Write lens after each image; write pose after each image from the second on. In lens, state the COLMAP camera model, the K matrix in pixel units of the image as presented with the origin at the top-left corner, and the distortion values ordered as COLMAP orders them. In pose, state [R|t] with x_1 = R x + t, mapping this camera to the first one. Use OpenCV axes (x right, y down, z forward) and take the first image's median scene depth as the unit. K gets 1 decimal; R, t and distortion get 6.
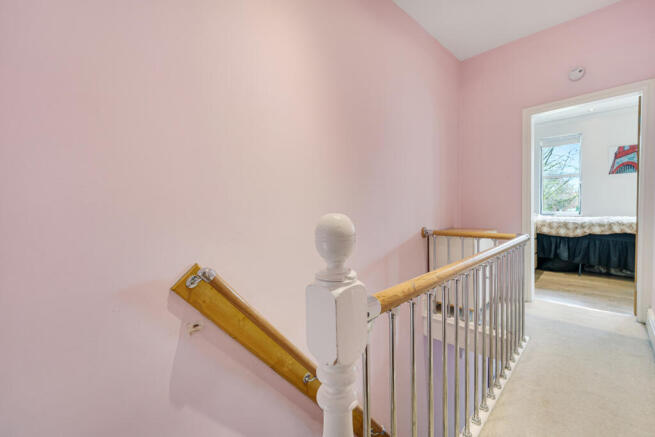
lens RADIAL K [[269.7, 0, 330.1], [0, 269.7, 211.7], [0, 0, 1]] dist [0.000091, -0.000191]
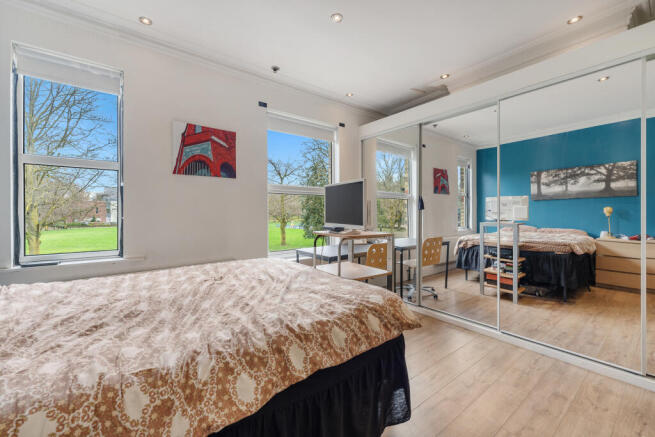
lens RADIAL K [[265.8, 0, 329.2], [0, 265.8, 218.0], [0, 0, 1]] dist [0.000884, -0.000141]
pose [[0.105577, -0.012861, 0.994328, 0.575283], [0.017094, 0.999792, 0.011117, -0.056002], [-0.994264, 0.015824, 0.105775, 0.668625]]
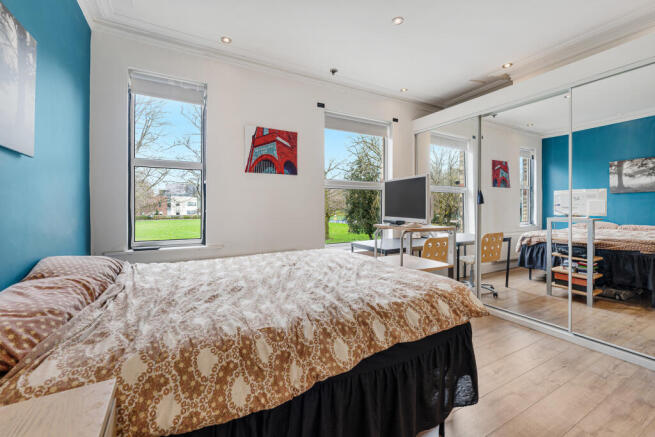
lens RADIAL K [[269.7, 0, 330.1], [0, 269.7, 211.7], [0, 0, 1]] dist [0.000091, -0.000191]
pose [[0.257607, -0.009210, 0.966206, 0.535289], [0.013751, 0.999888, 0.005865, -0.055408], [-0.966152, 0.011775, 0.257704, 0.692905]]
